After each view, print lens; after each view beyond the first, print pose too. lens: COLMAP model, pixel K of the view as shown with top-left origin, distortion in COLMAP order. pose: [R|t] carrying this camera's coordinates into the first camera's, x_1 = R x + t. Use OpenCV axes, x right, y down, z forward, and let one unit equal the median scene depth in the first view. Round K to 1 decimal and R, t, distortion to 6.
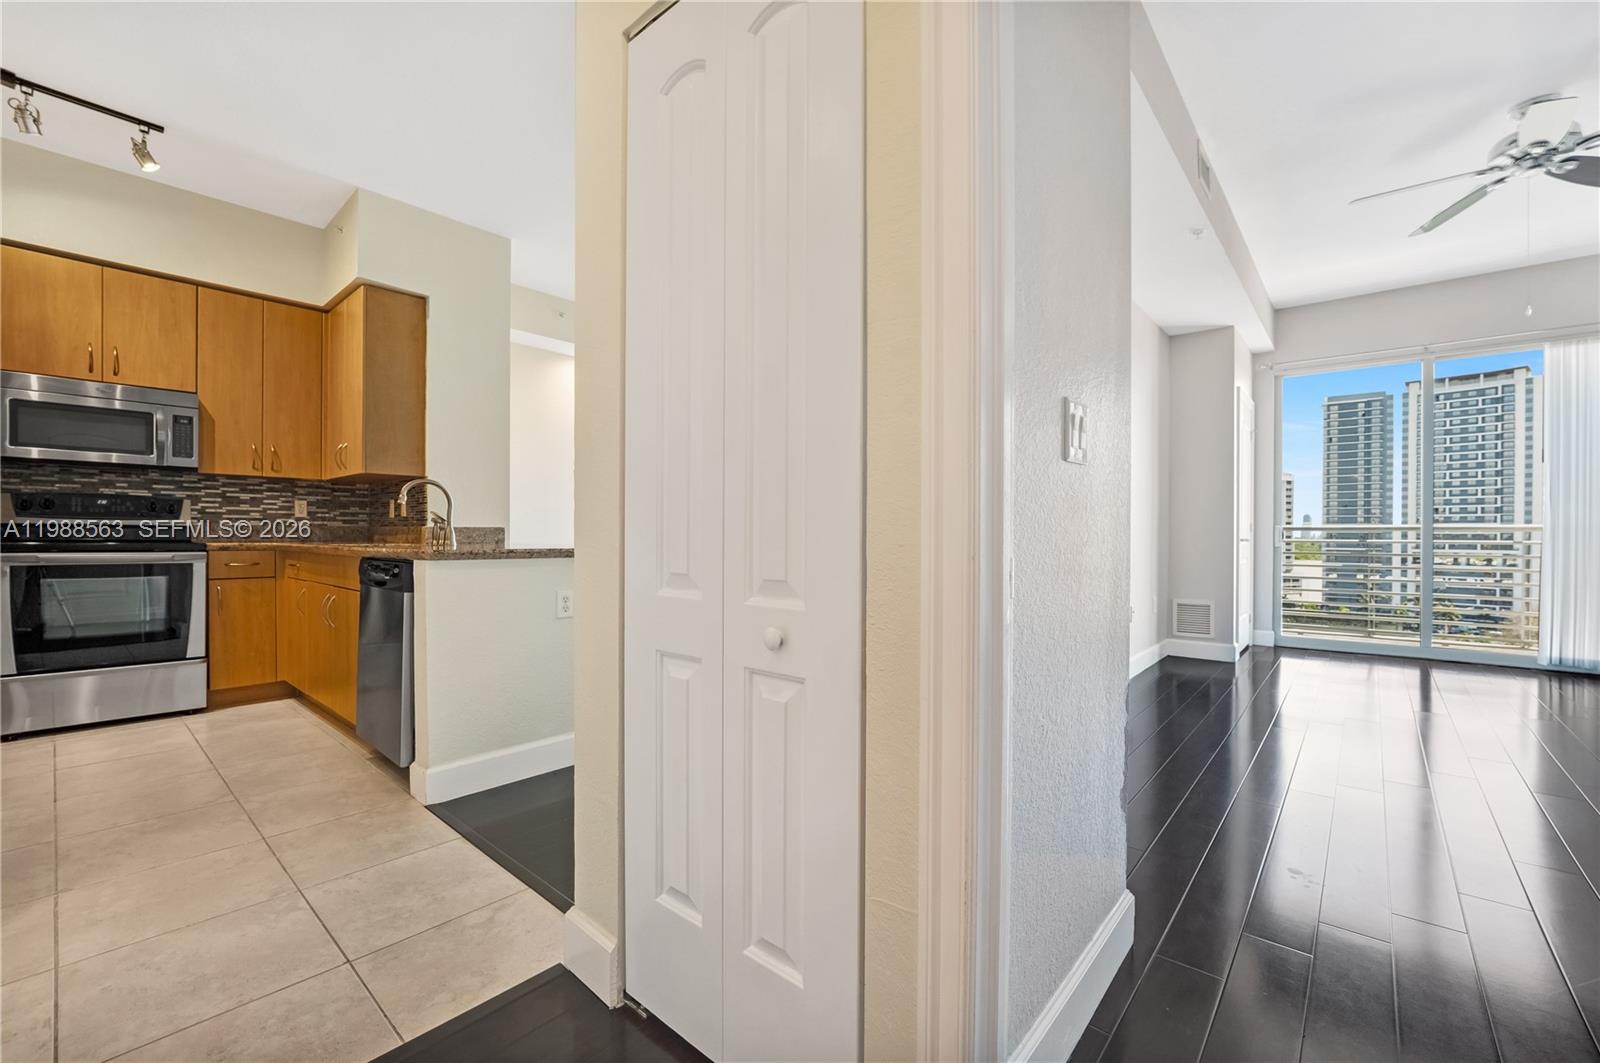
lens RADIAL K [[663.3, 0, 796.7], [0, 663.3, 538.5], [0, 0, 1]] dist [-0.016023, 0.001452]
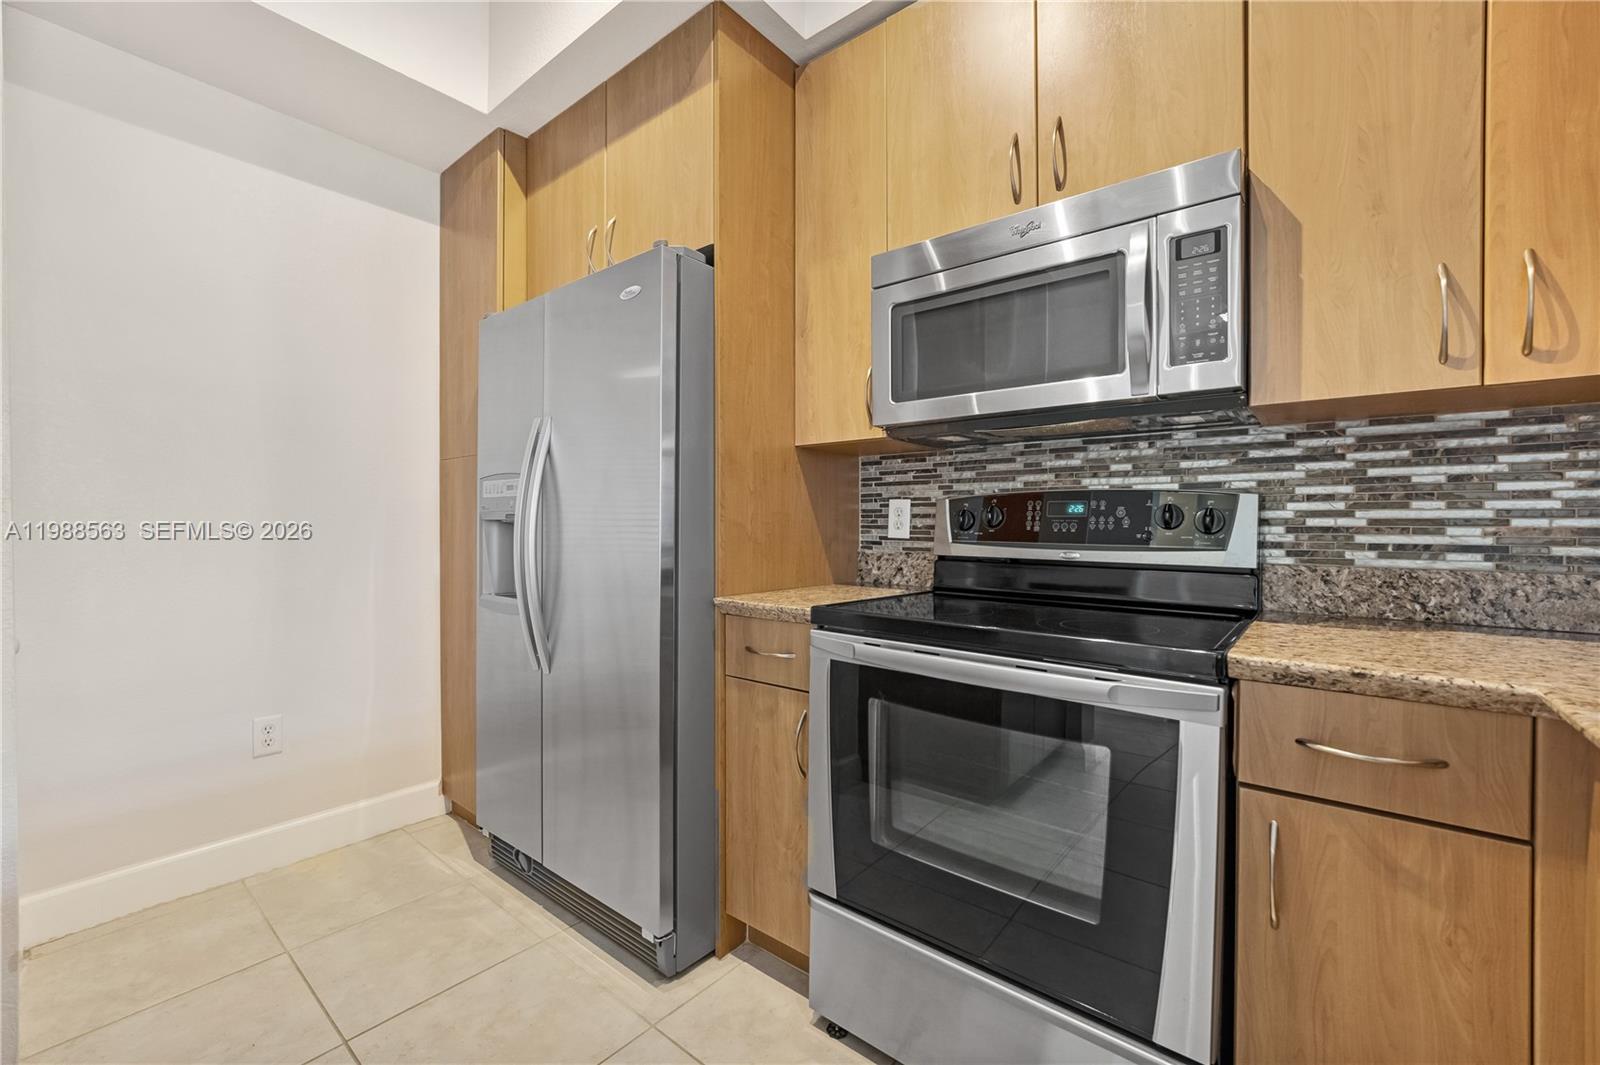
lens RADIAL K [[663.3, 0, 793.0], [0, 663.3, 534.8], [0, 0, 1]] dist [-0.016023, 0.001452]
pose [[0.030763, 0.011326, -0.999463, -0.559089], [-0.011383, 0.999875, 0.010980, -0.033344], [0.999462, 0.011039, 0.030888, 0.740092]]
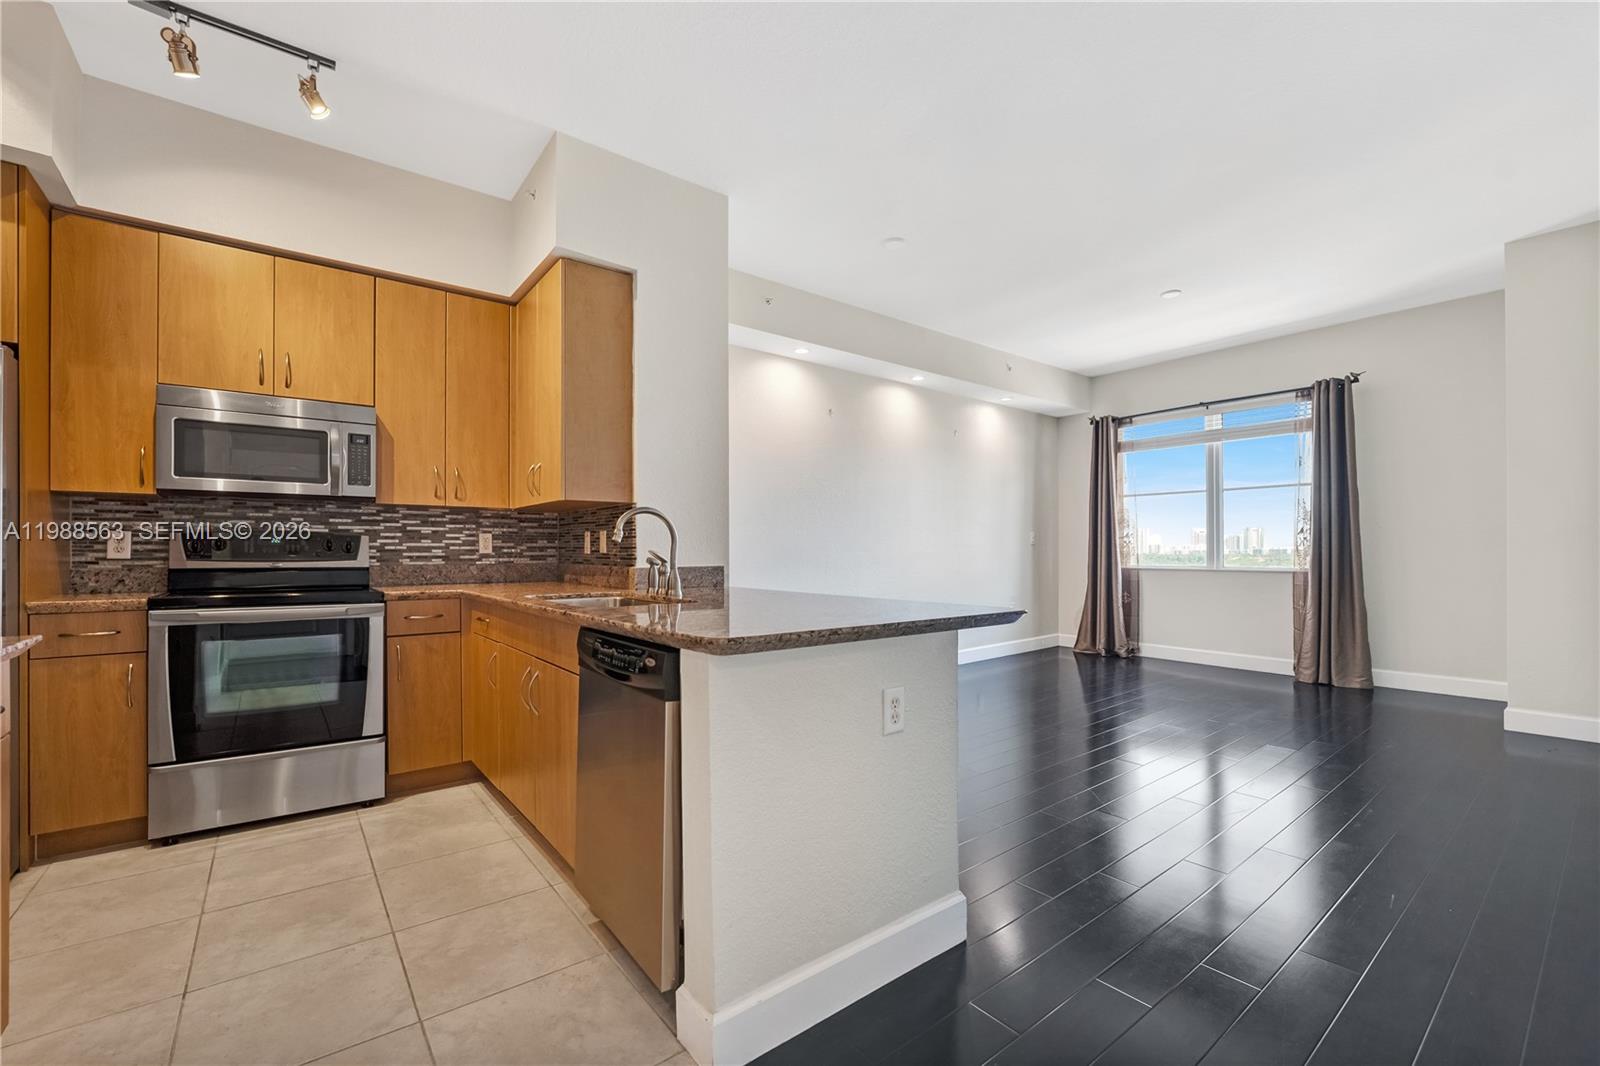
lens RADIAL K [[667.1, 0, 784.6], [0, 667.1, 546.4], [0, 0, 1]] dist [-0.017944, 0.001074]
pose [[0.980169, -0.005217, -0.198094, -0.111467], [0.002578, 0.999905, -0.013577, -0.026086], [0.198145, 0.012797, 0.980089, 0.132604]]
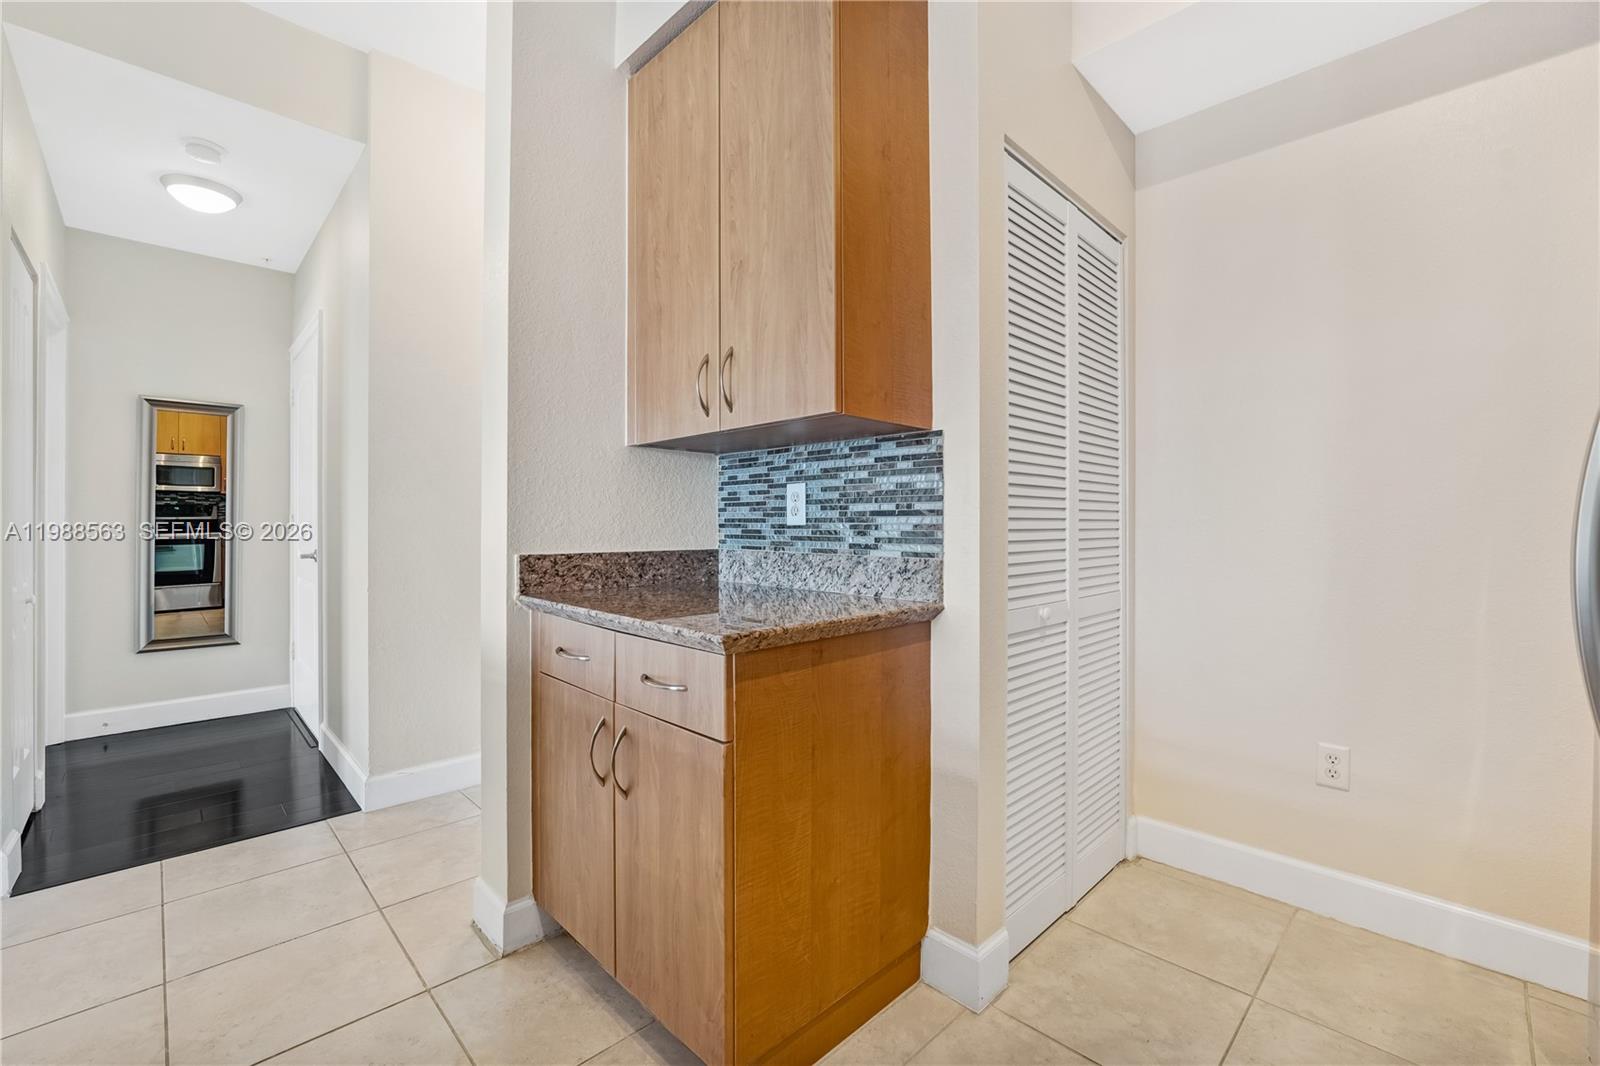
lens RADIAL K [[667.1, 0, 806.0], [0, 667.1, 526.8], [0, 0, 1]] dist [-0.017944, 0.001074]
pose [[-0.997148, -0.009634, 0.074857, -0.813125], [-0.008754, 0.999889, 0.012075, -0.034029], [-0.074965, 0.011385, -0.997121, 0.856124]]
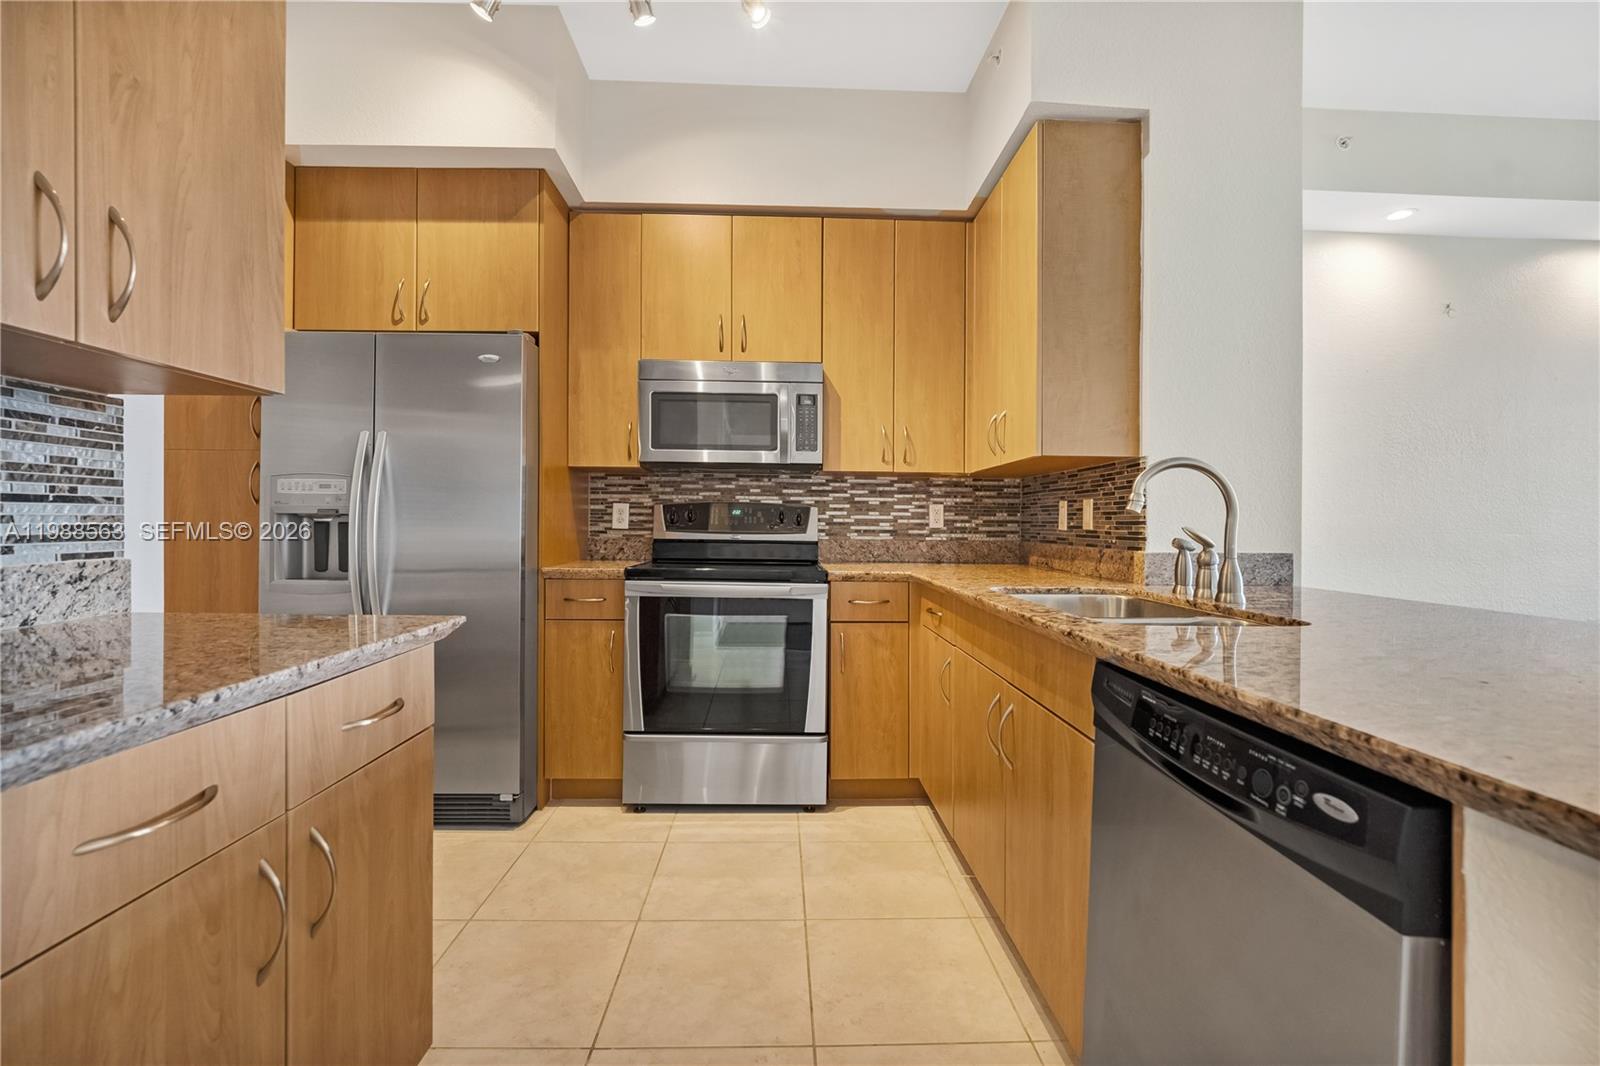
lens RADIAL K [[667.1, 0, 798.3], [0, 667.1, 528.2], [0, 0, 1]] dist [-0.017944, 0.001074]
pose [[0.682392, 0.009148, -0.730929, -0.282237], [-0.013242, 0.999912, 0.000151, -0.028237], [0.730866, 0.009576, 0.682454, 0.358398]]
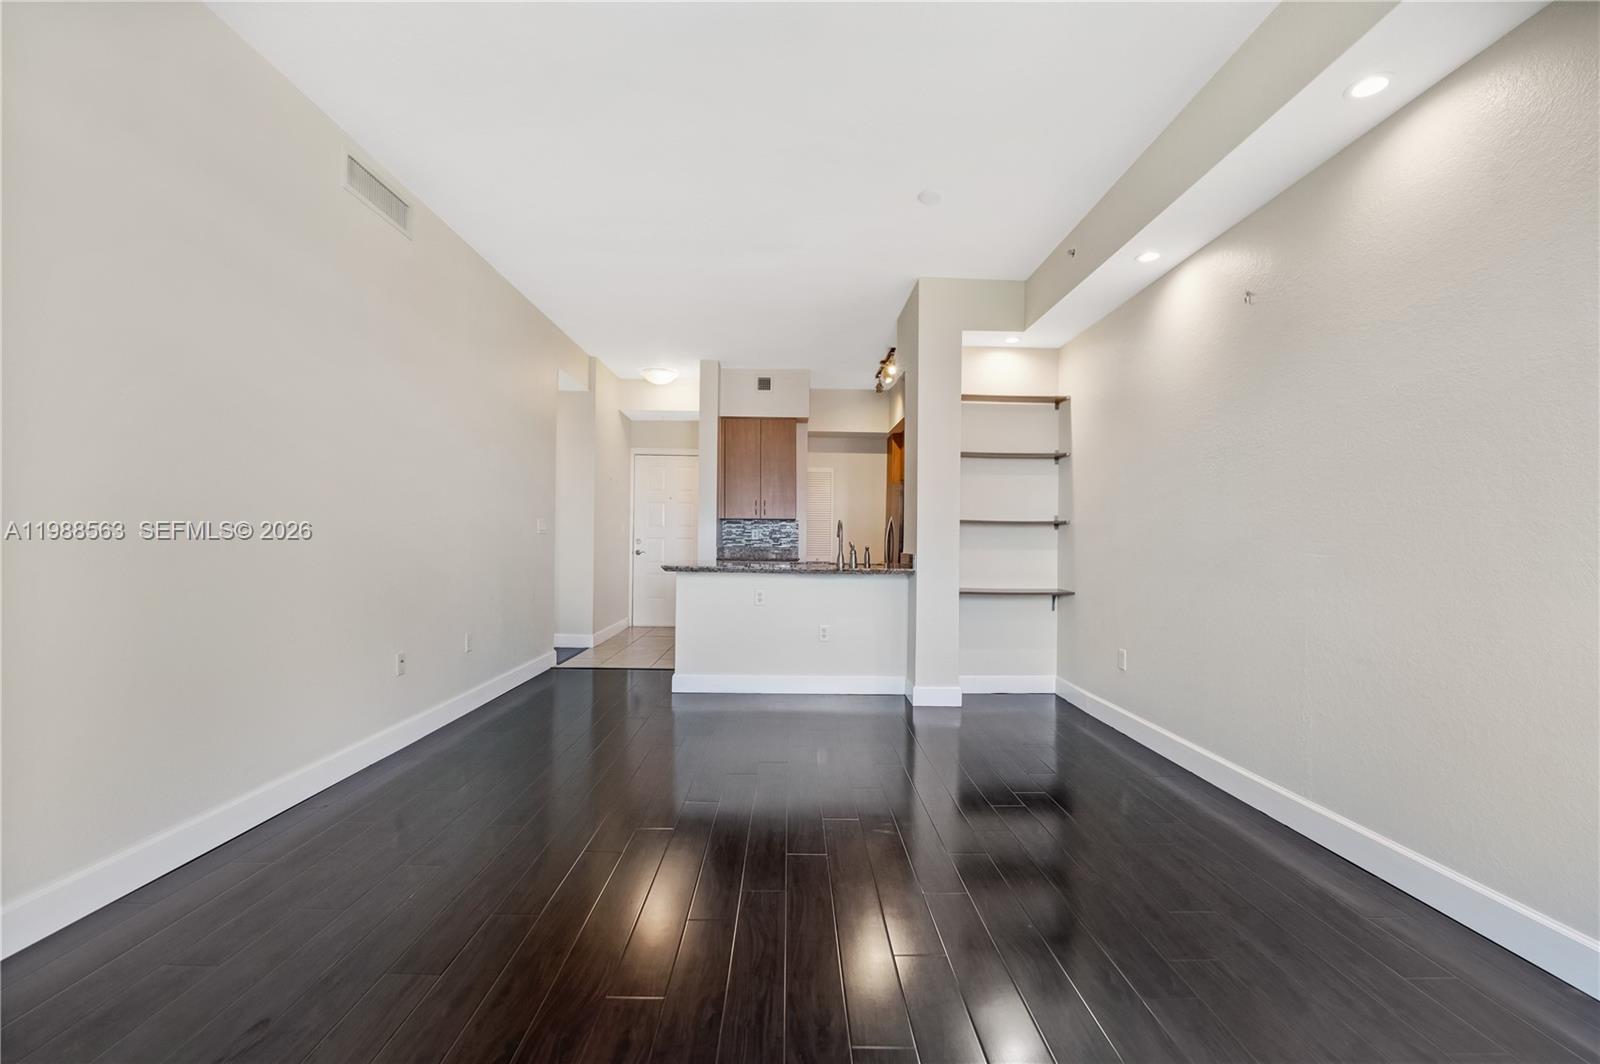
lens RADIAL K [[663.3, 0, 806.4], [0, 663.3, 532.2], [0, 0, 1]] dist [-0.016023, 0.001452]
pose [[-0.729446, -0.018702, -0.683782, 0.797451], [-0.019081, 0.999794, -0.006990, -0.042812], [0.683772, 0.007949, -0.729653, 2.162892]]
